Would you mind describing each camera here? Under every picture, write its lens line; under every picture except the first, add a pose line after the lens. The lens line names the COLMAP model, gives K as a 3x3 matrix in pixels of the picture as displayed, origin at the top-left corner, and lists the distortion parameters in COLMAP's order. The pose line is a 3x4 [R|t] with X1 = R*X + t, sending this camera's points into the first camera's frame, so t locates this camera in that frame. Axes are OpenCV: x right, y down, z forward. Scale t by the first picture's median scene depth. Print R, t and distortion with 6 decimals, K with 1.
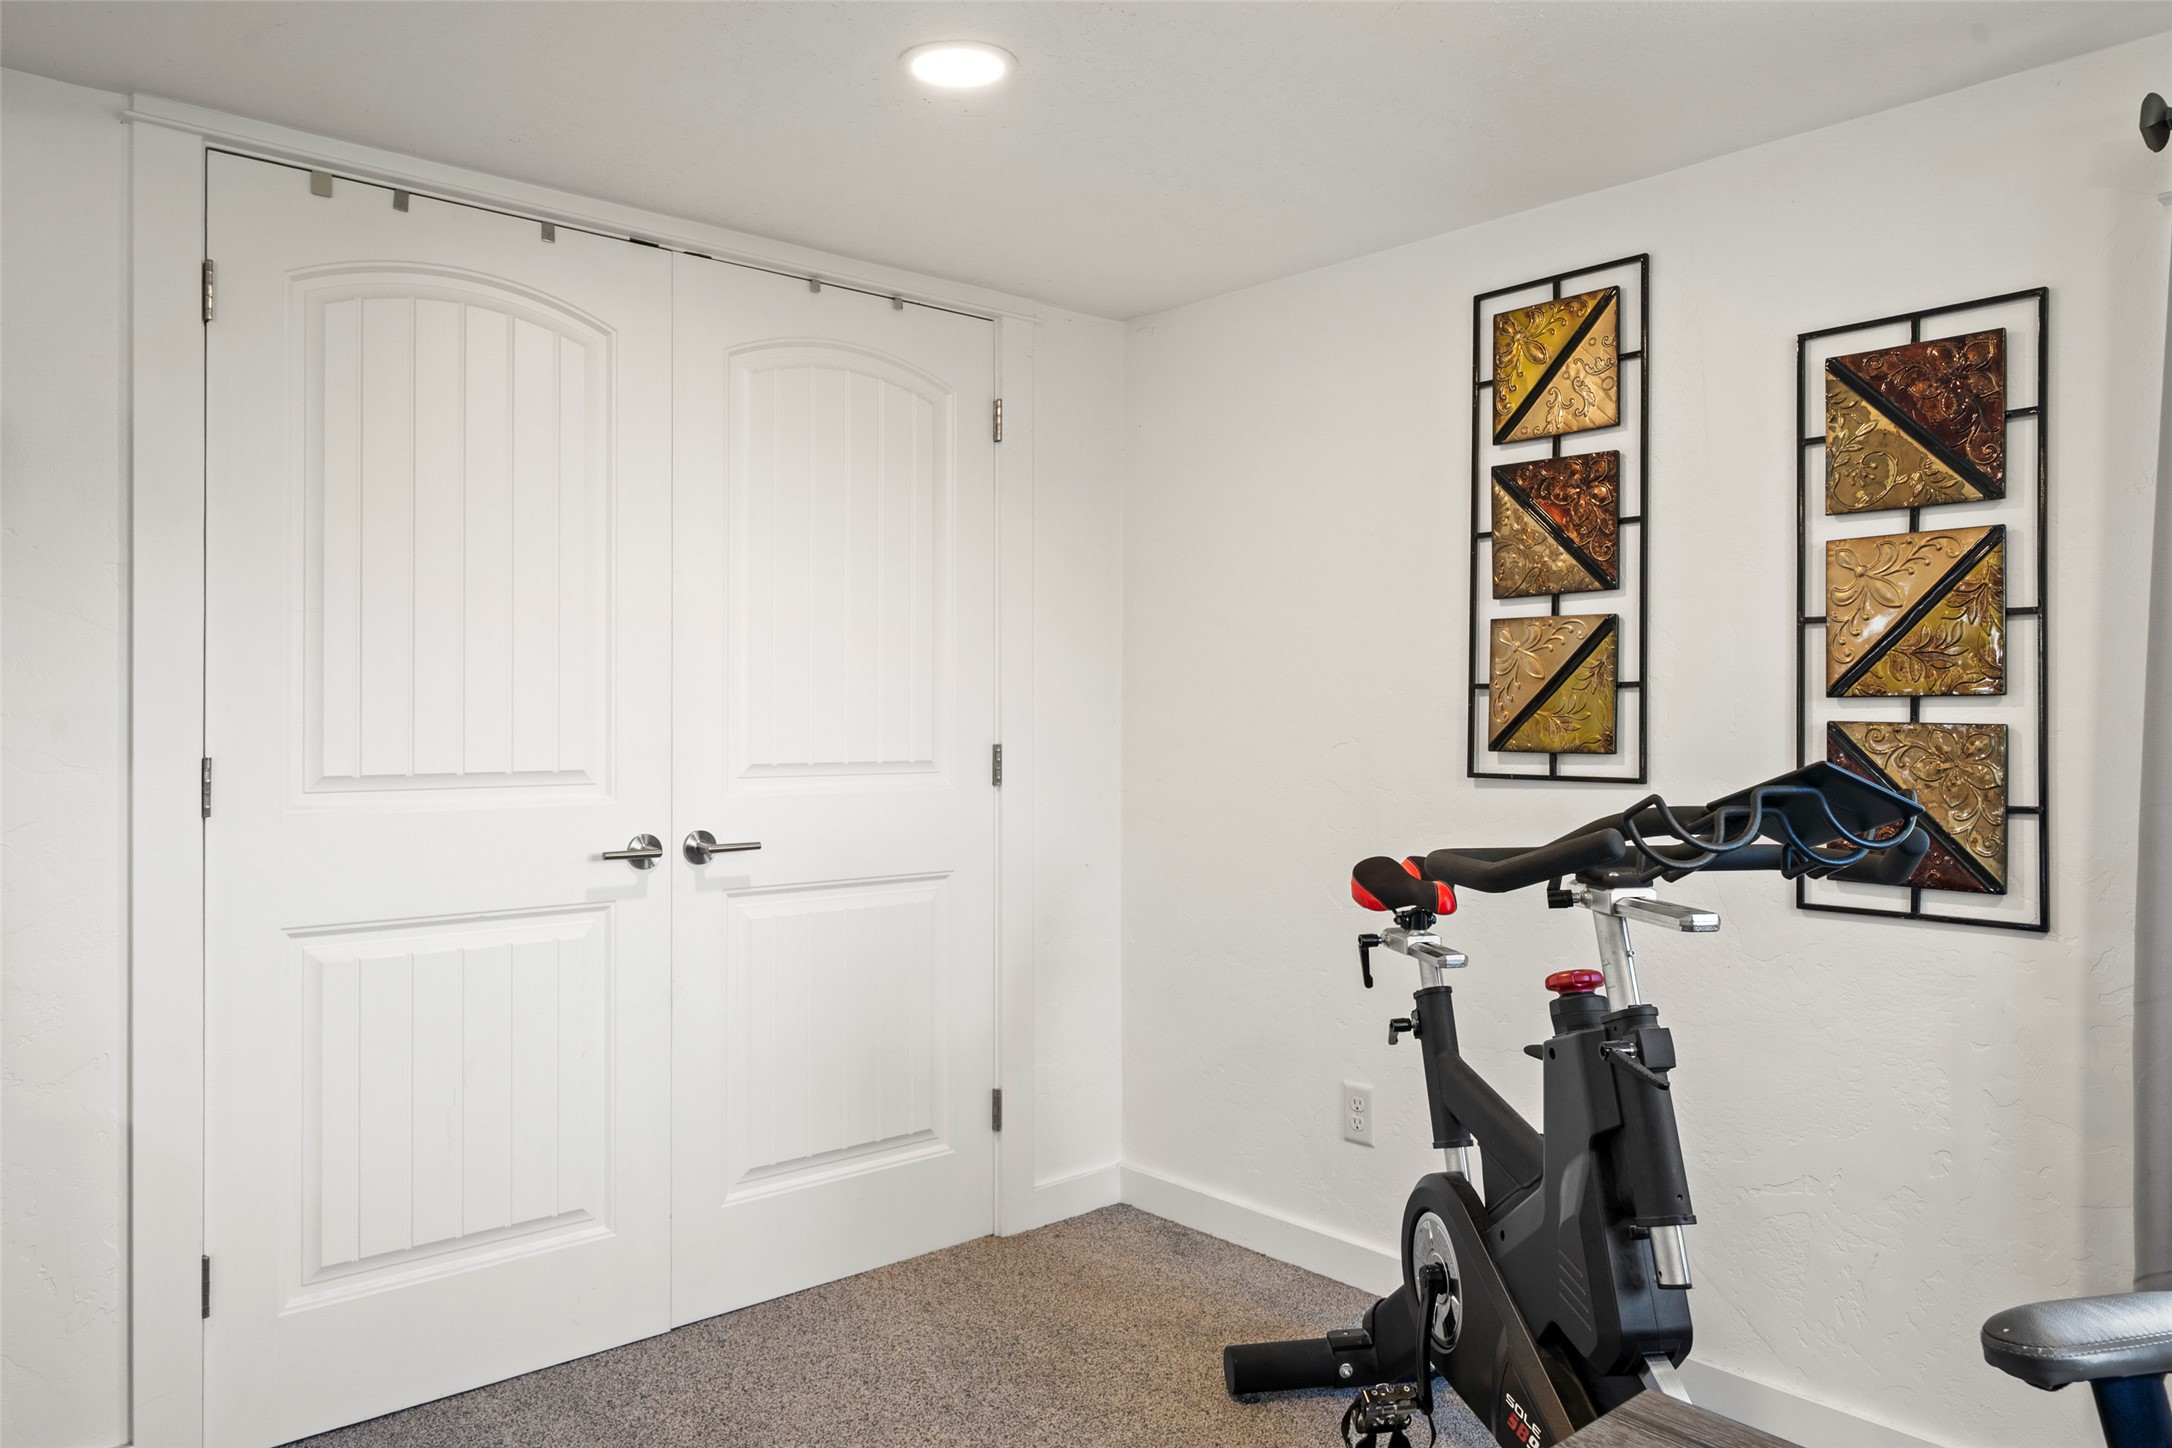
lens RADIAL K [[1468.0, 0, 1082.5], [0, 1468.0, 706.0], [0, 0, 1]] dist [-0.000915, 0.001299]
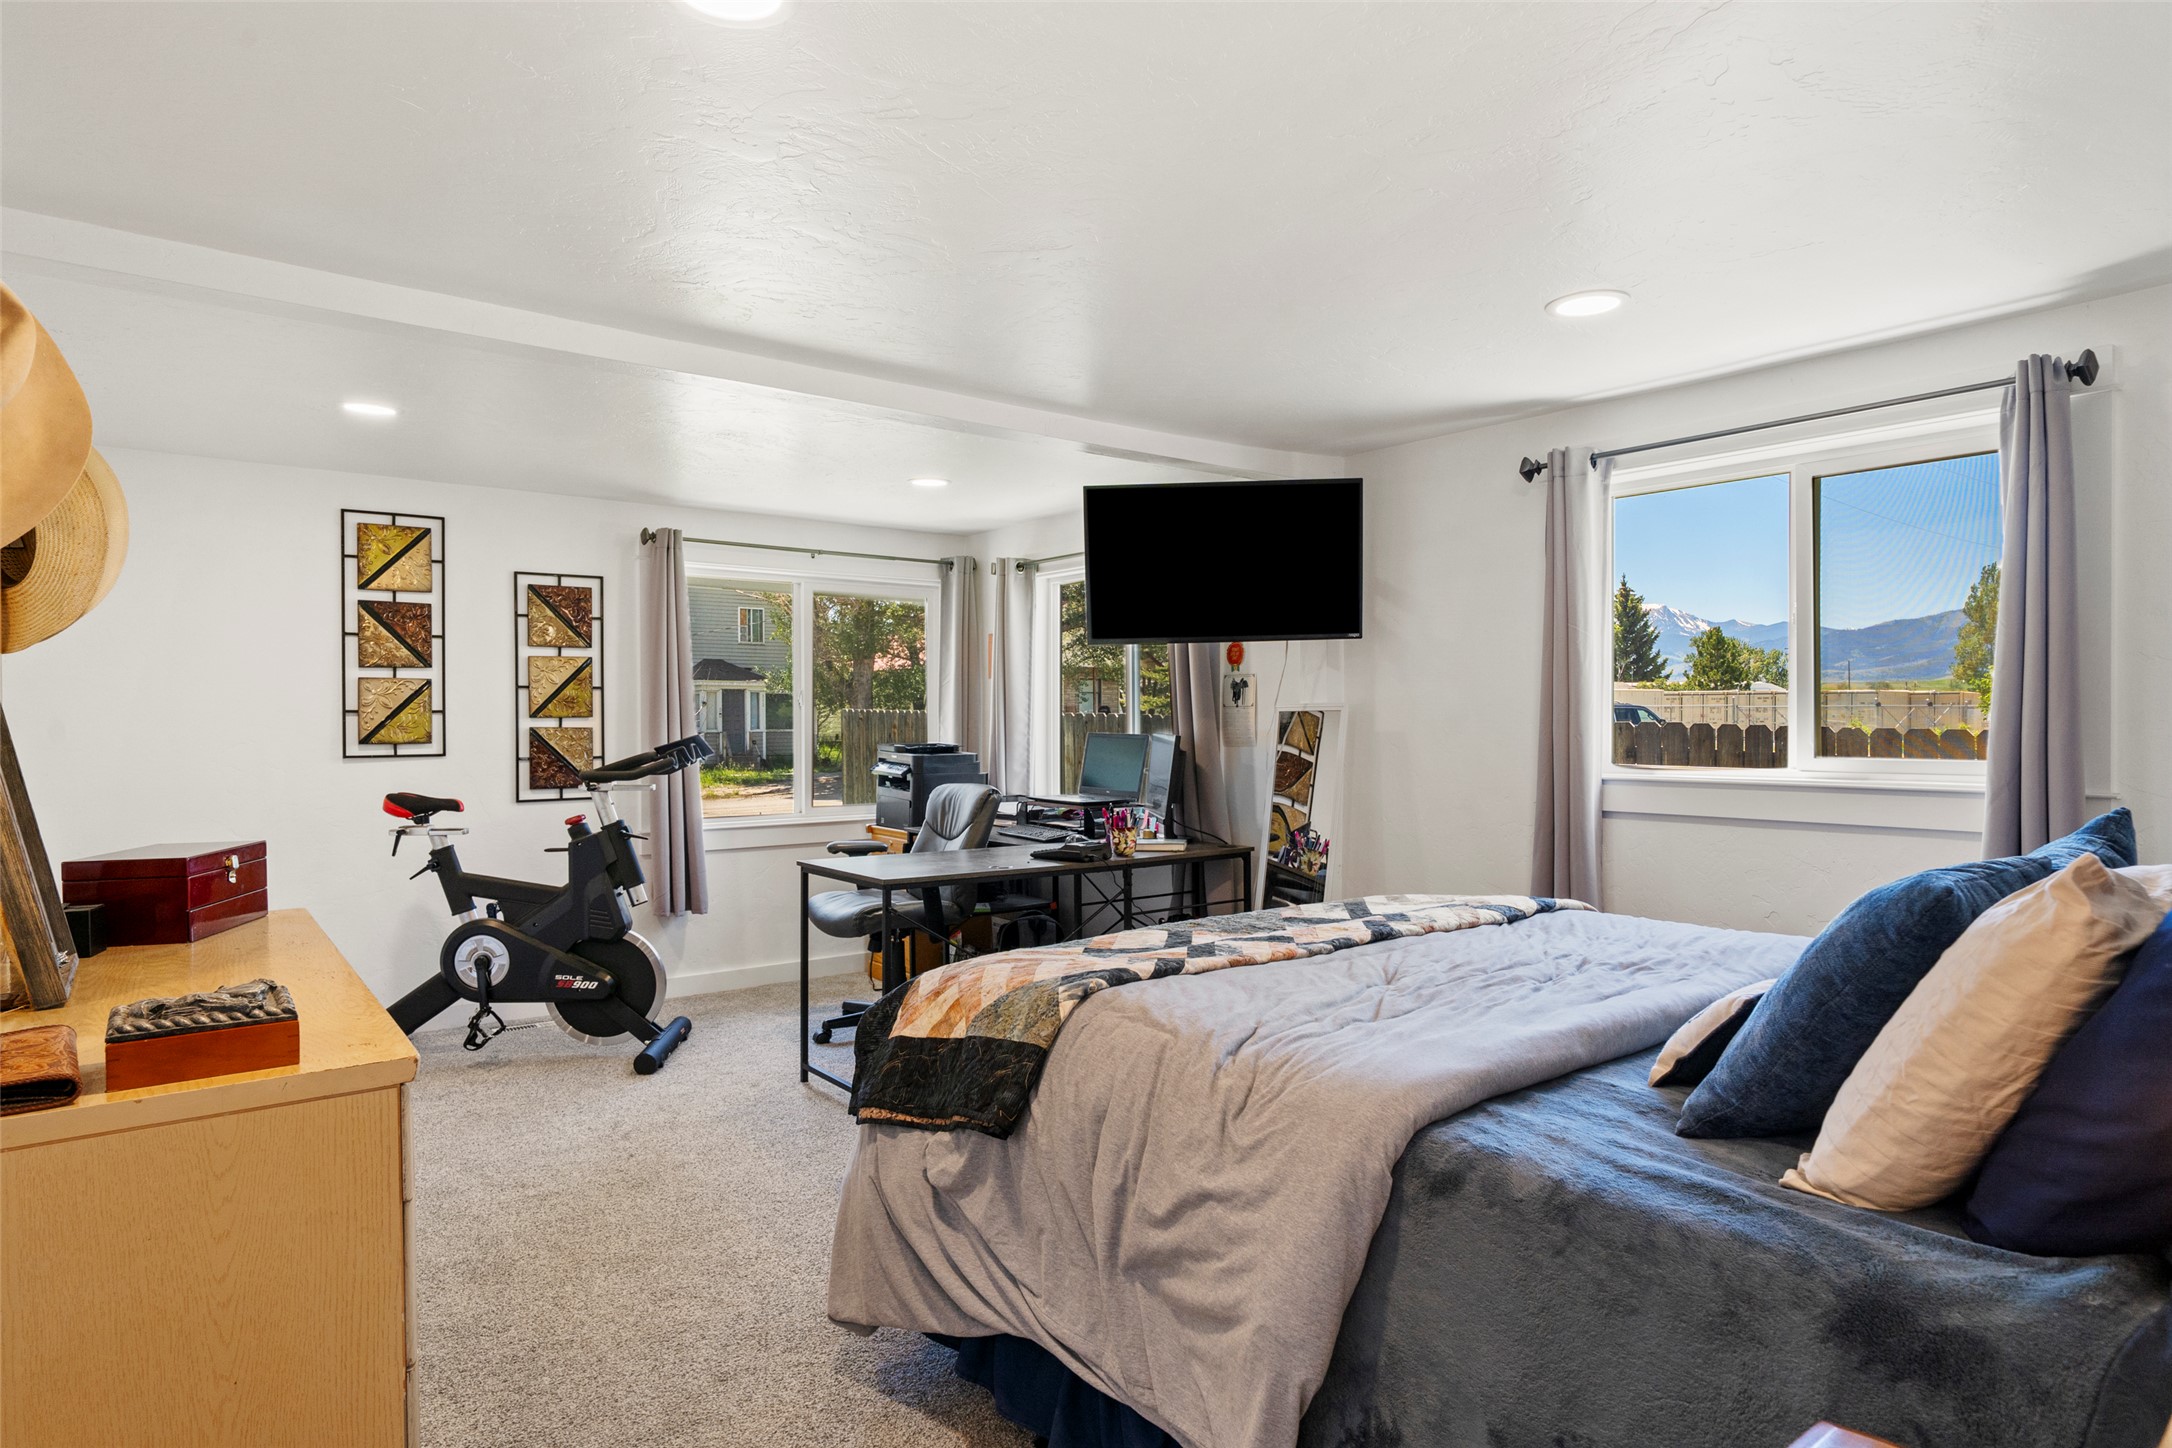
lens RADIAL K [[1268.9, 0, 1086.0], [0, 1268.9, 724.0], [0, 0, 1]] dist [-0.001268, -0.000213]
pose [[0.054772, -0.004299, 0.998490, -1.451449], [0.000586, 0.999991, 0.004274, -0.003215], [-0.998499, 0.000351, 0.054774, -0.073665]]
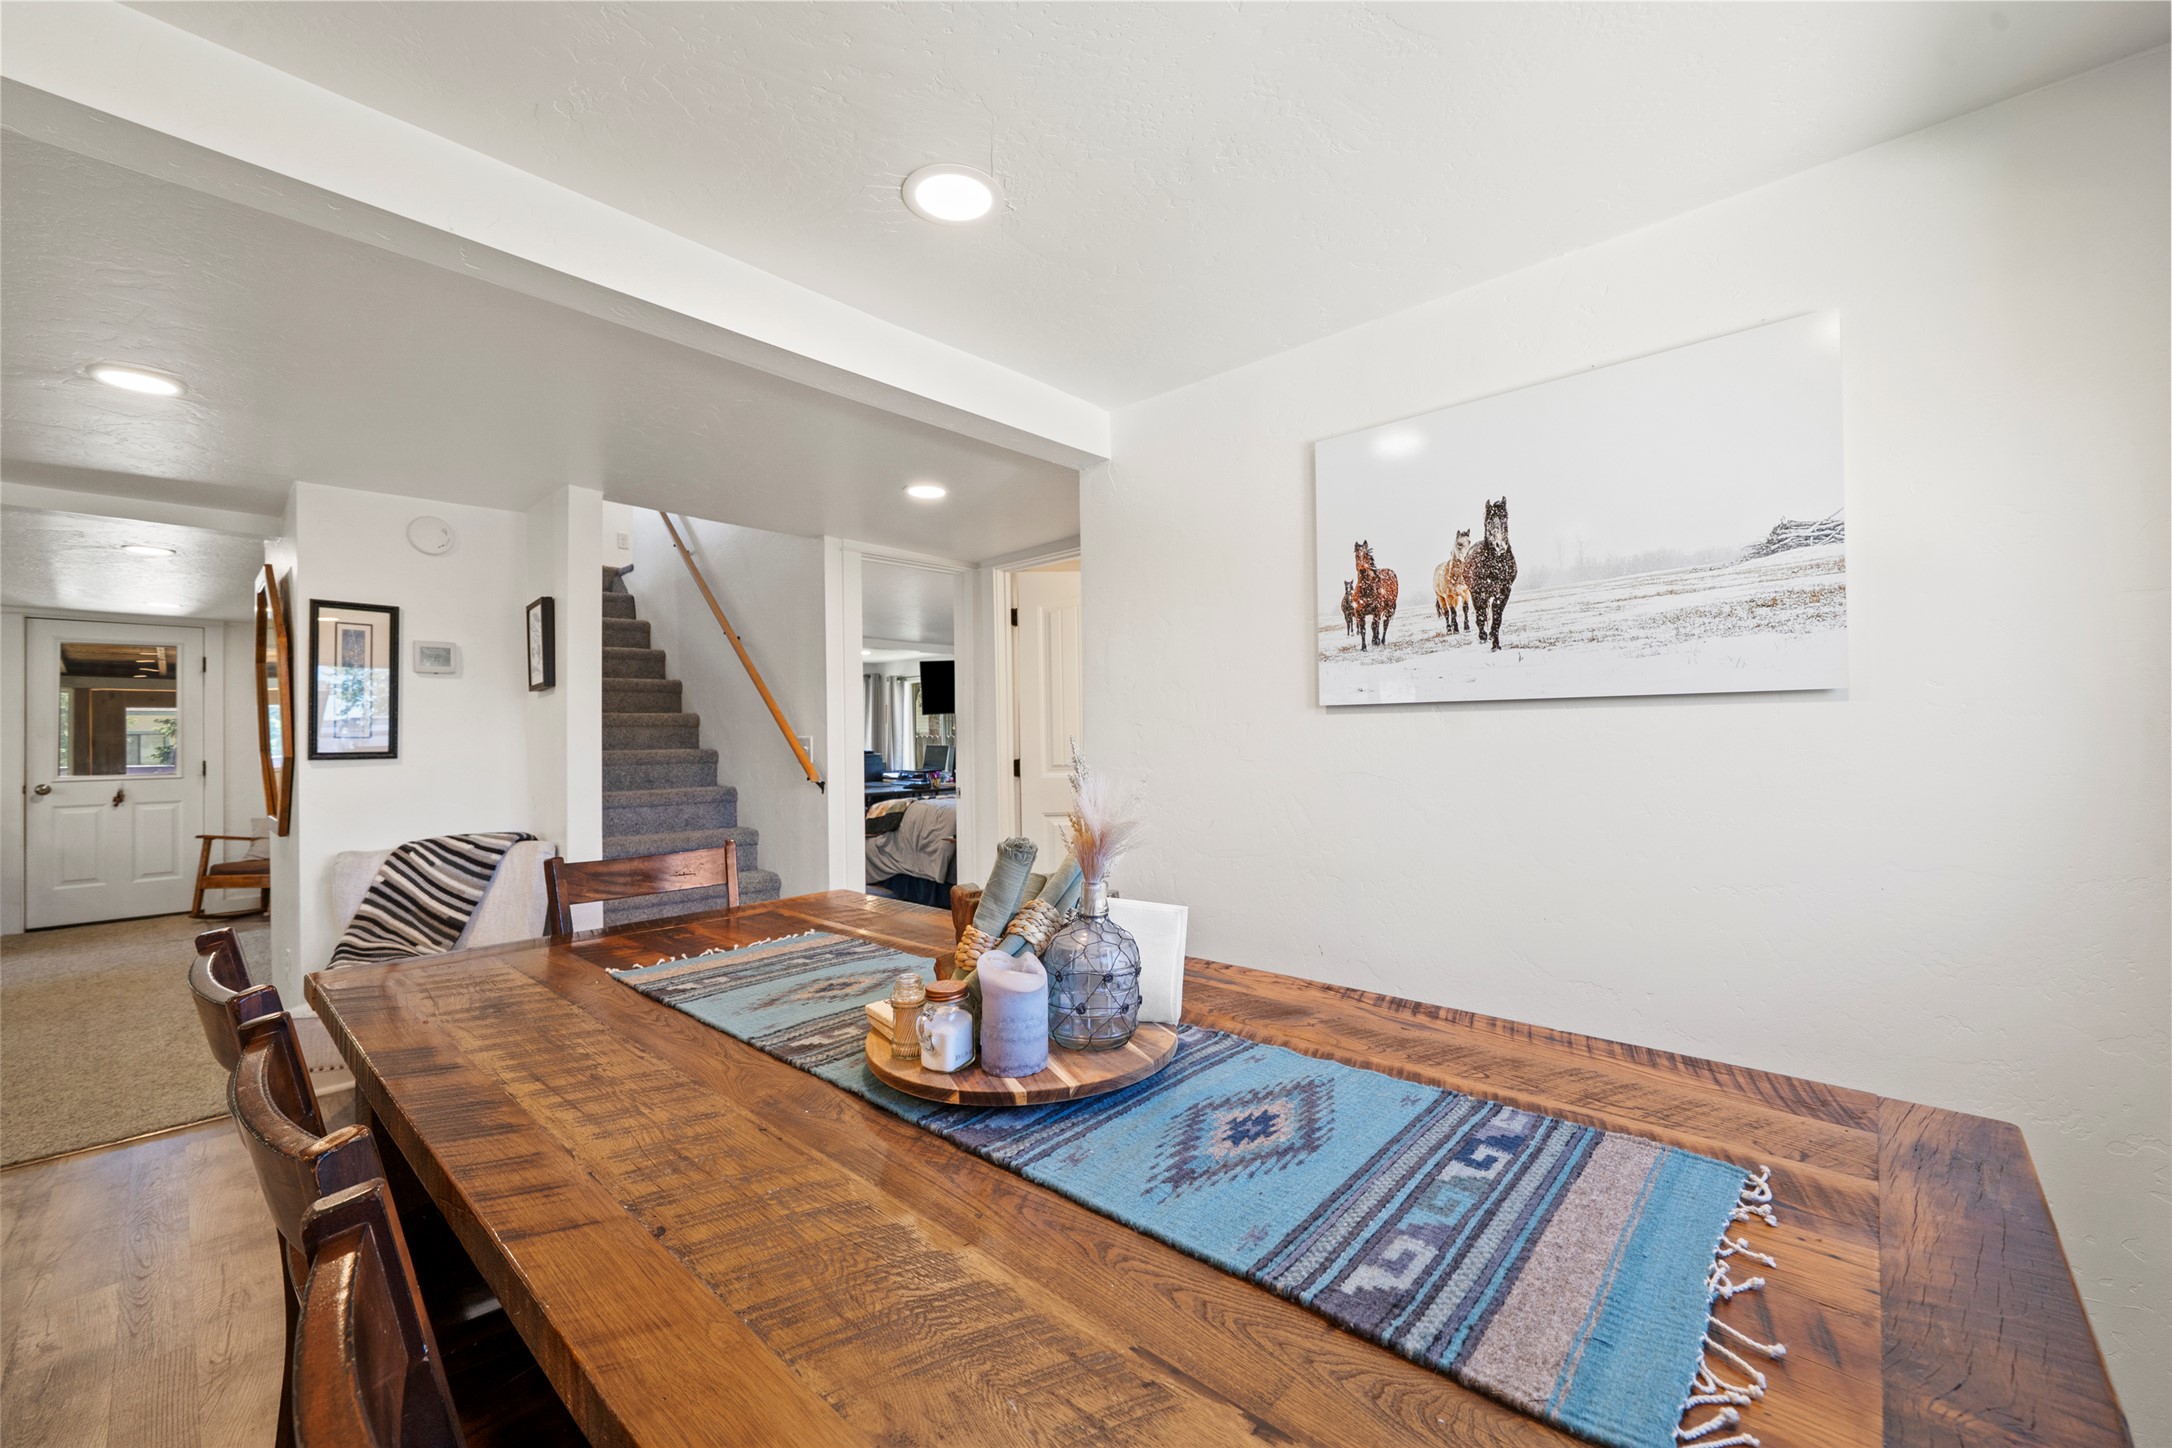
lens RADIAL K [[865.4, 0, 1086.5], [0, 865.4, 728.3], [0, 0, 1]] dist [0.000185, 0.000026]
pose [[-0.105247, 0.005838, 0.994429, -3.046306], [0.008257, 0.999953, -0.004996, -0.018858], [-0.994412, 0.007685, -0.105290, -0.250922]]
